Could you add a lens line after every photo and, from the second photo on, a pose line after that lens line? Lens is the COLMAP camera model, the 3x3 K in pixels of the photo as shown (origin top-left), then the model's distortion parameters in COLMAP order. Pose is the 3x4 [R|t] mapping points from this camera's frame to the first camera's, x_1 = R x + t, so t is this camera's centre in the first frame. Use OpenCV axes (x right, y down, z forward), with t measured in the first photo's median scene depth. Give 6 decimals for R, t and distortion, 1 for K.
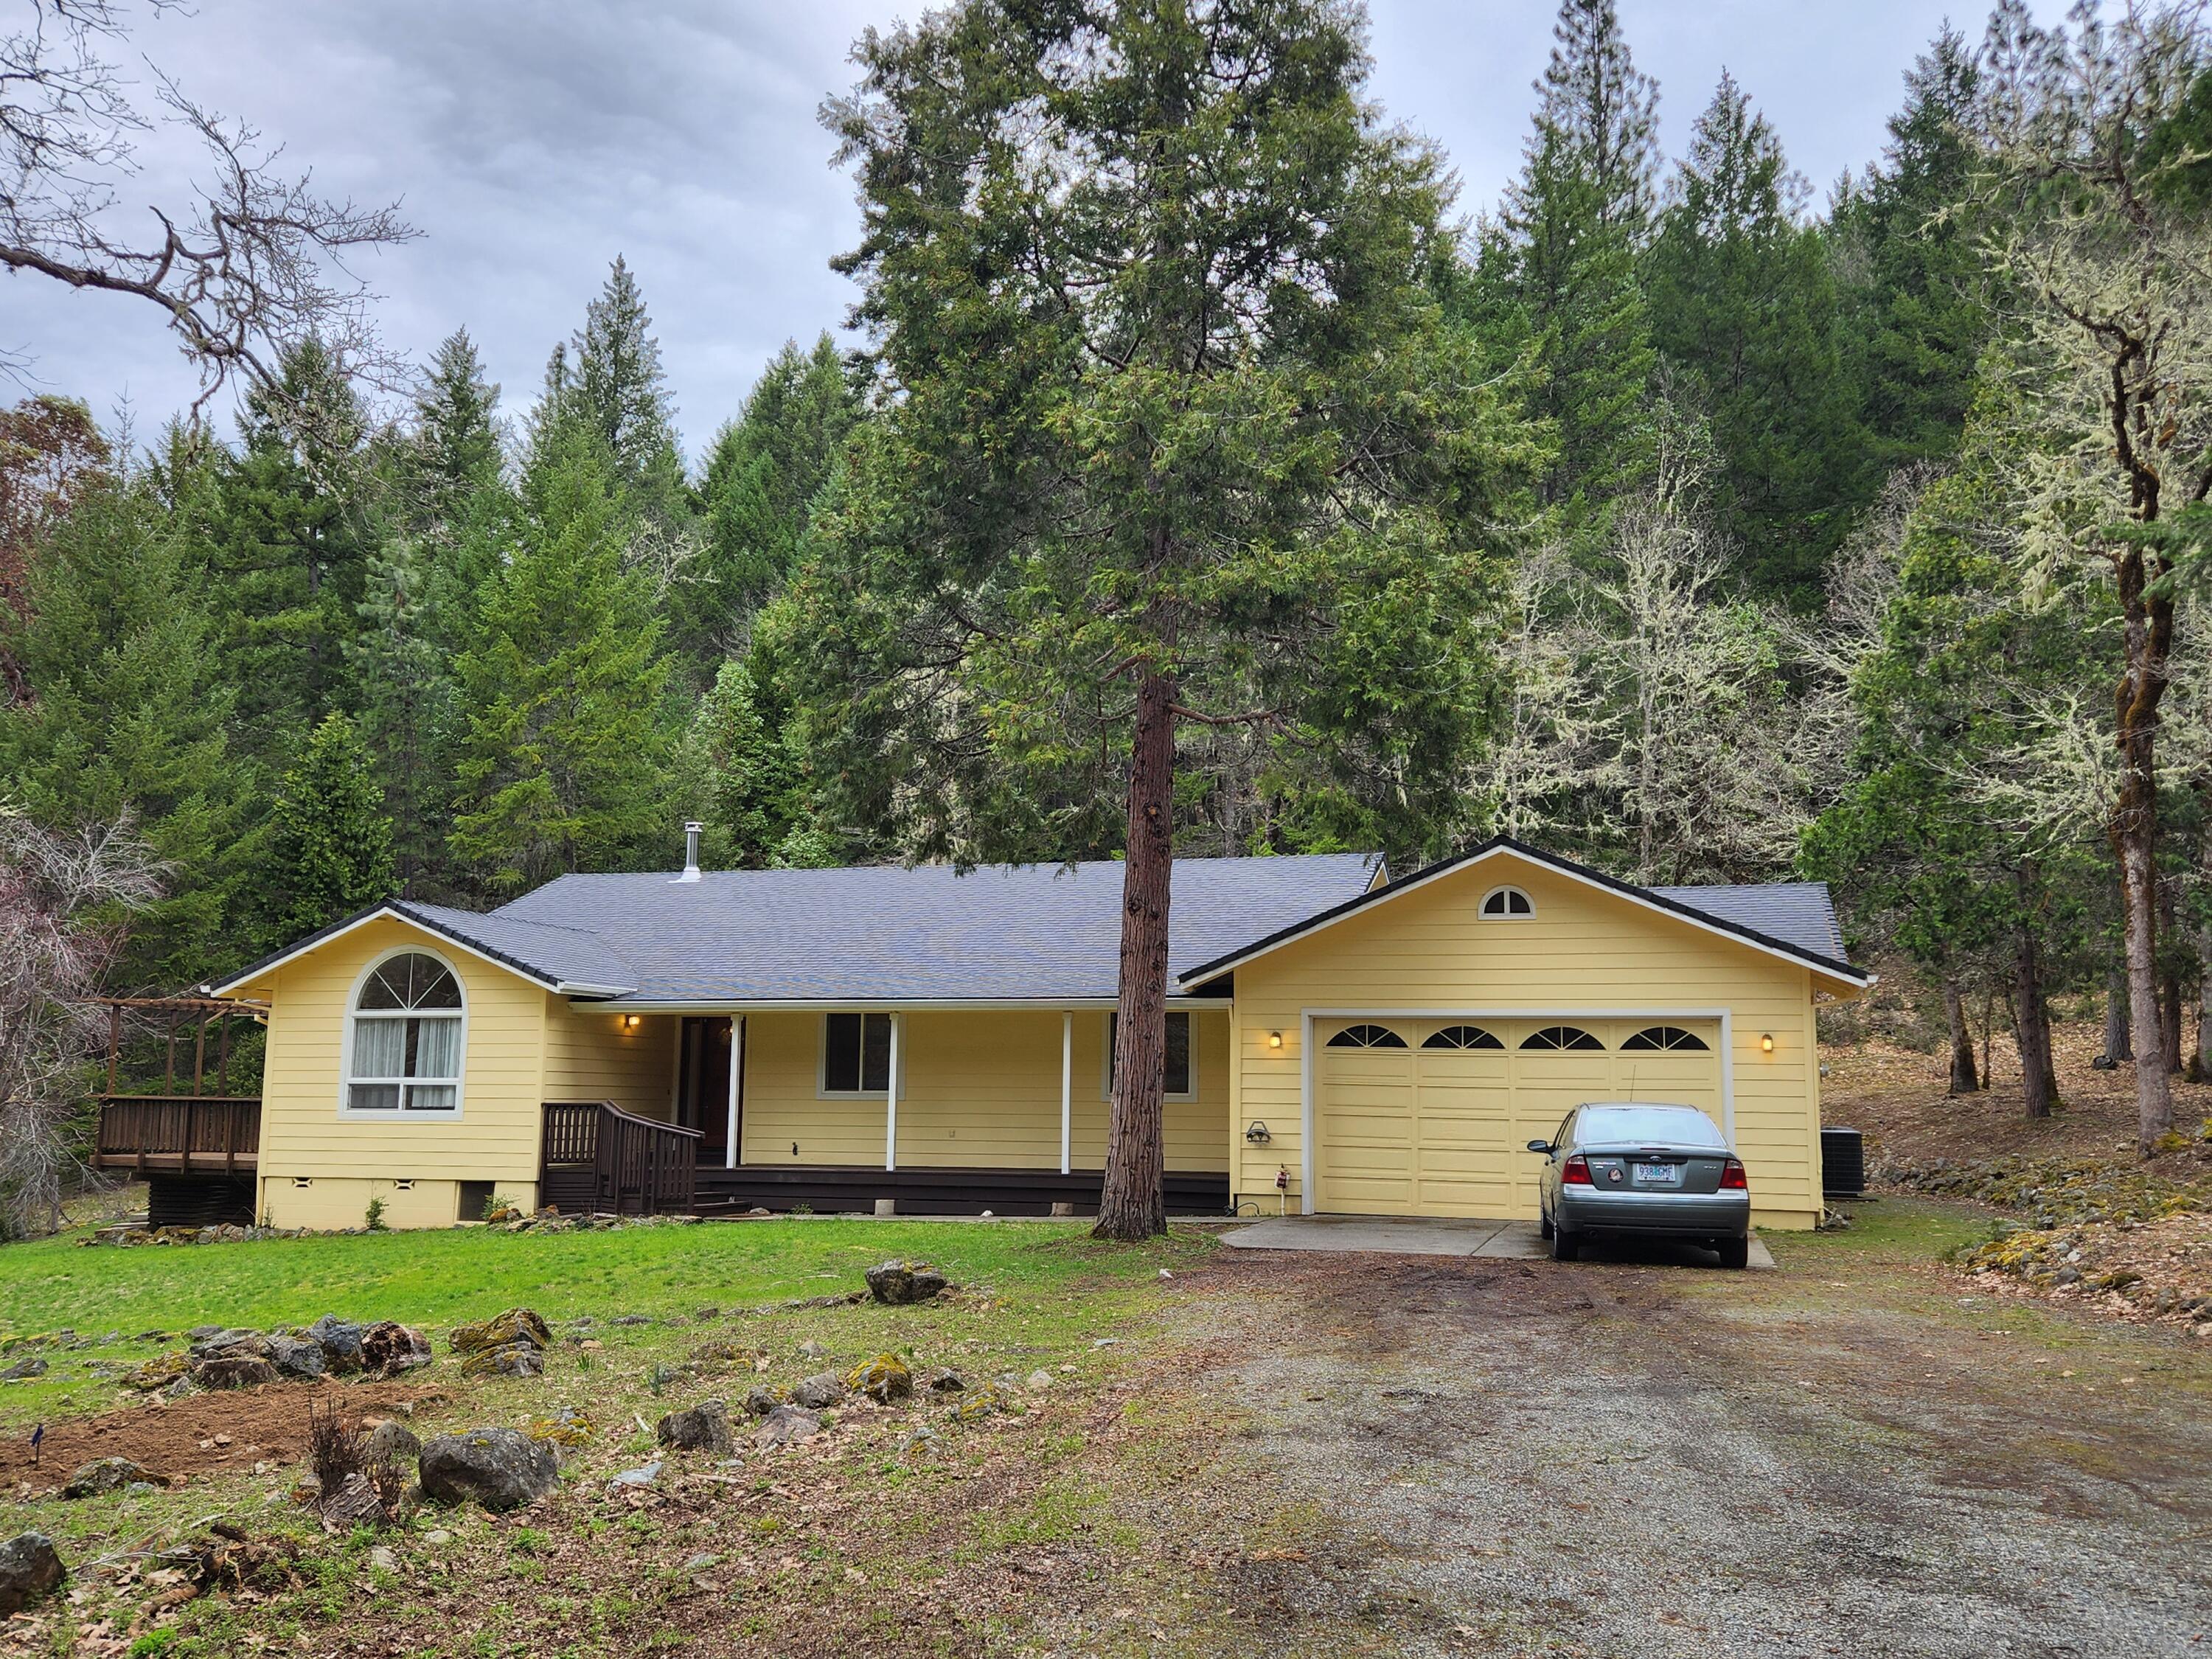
lens RADIAL K [[1845.7, 0, 1106.0], [0, 1845.7, 829.5], [0, 0, 1]] dist [0.041570, 0.001318]
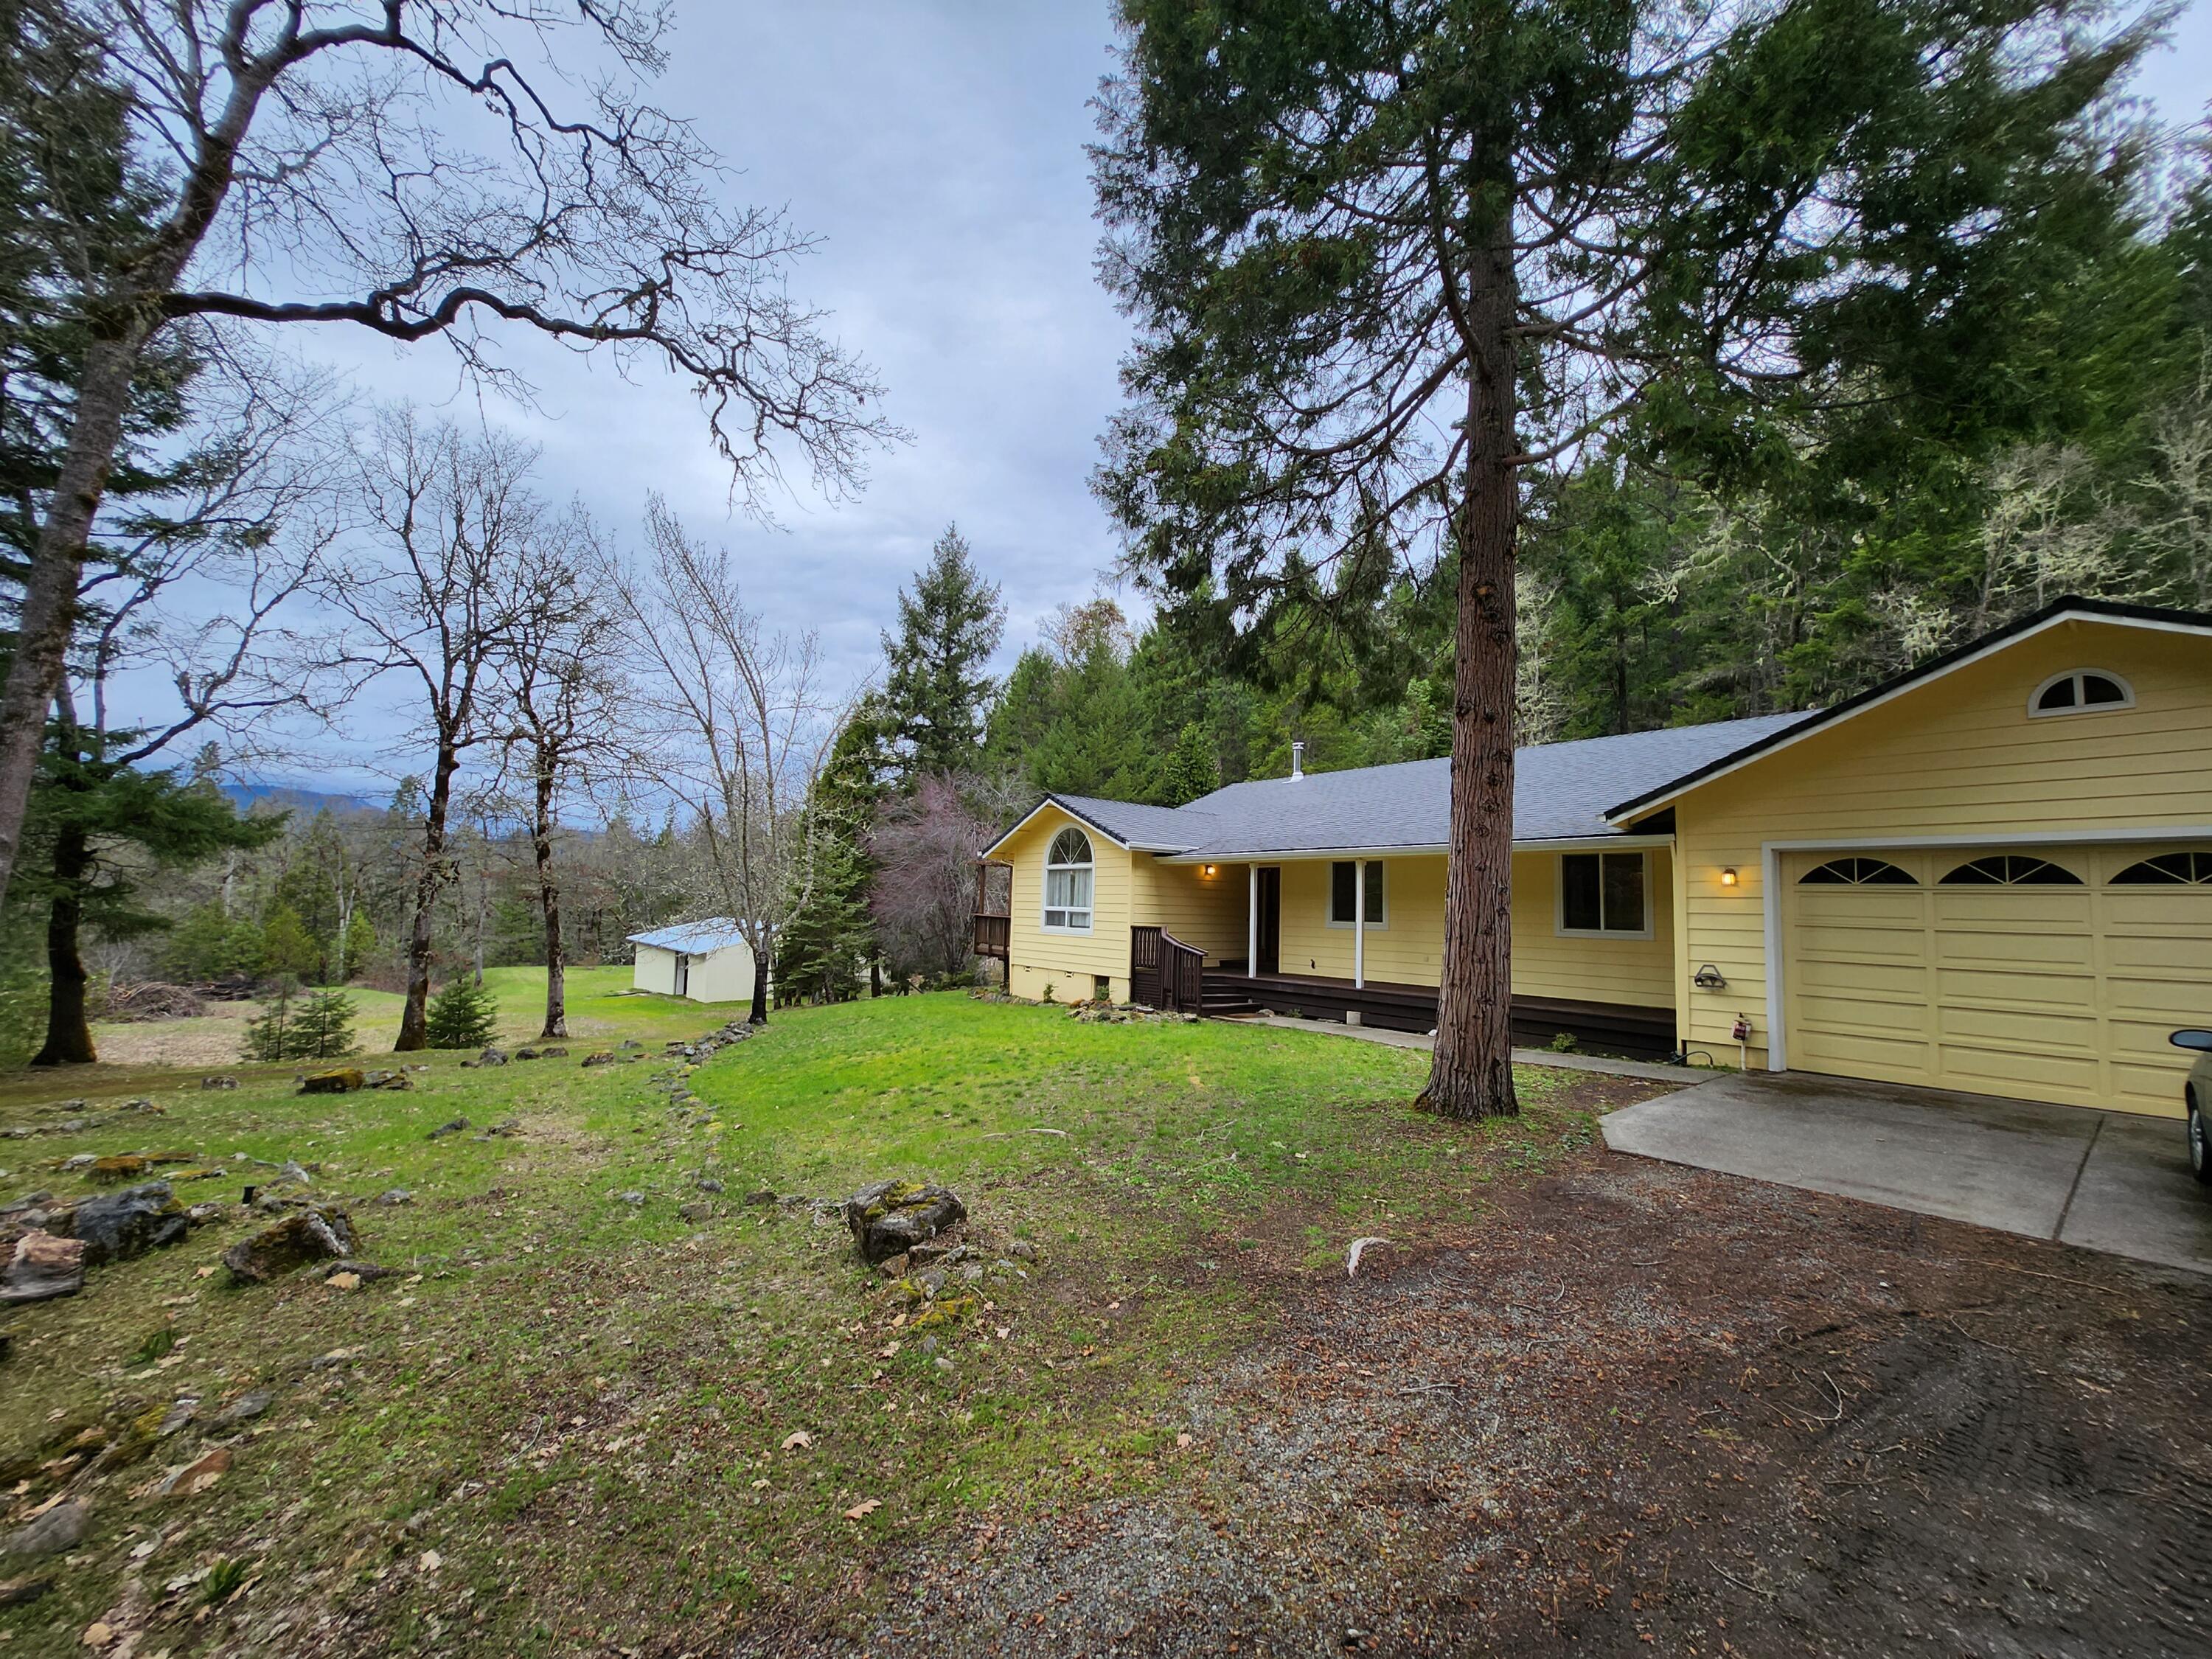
lens RADIAL K [[875.6, 0, 1106.0], [0, 875.6, 829.5], [0, 0, 1]] dist [-0.023174, -0.000288]
pose [[0.821104, -0.039041, -0.569442, 0.077079], [0.063648, 0.997699, 0.023375, 0.056283], [0.567219, -0.055437, 0.821699, 0.439477]]
